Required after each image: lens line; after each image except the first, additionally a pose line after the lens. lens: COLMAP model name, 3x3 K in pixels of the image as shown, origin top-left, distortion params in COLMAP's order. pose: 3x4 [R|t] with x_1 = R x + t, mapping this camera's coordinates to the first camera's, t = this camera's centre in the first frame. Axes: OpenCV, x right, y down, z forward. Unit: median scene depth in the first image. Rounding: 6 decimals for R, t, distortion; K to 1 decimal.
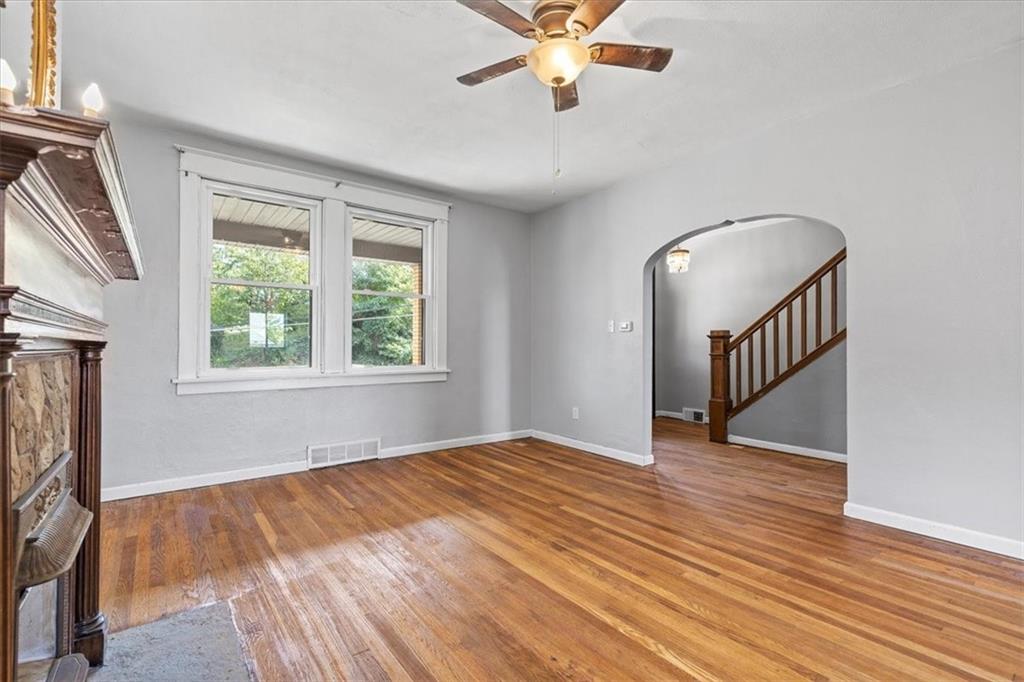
lens RADIAL K [[466.0, 0, 514.4], [0, 466.0, 340.2], [0, 0, 1]] dist [0.009867, -0.002273]
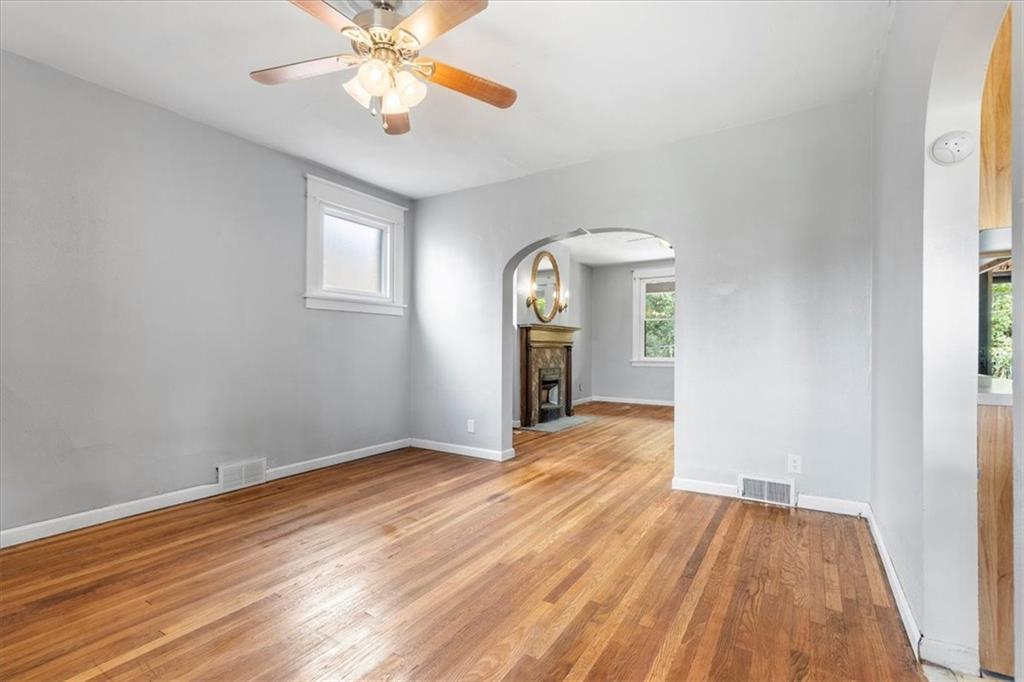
lens RADIAL K [[466.0, 0, 510.8], [0, 466.0, 350.1], [0, 0, 1]] dist [0.009867, -0.002273]
pose [[0.338015, 0.002692, -0.941137, 1.465863], [0.010465, 0.999923, 0.006619, 0.004620], [0.941082, -0.012086, 0.337961, -0.495412]]
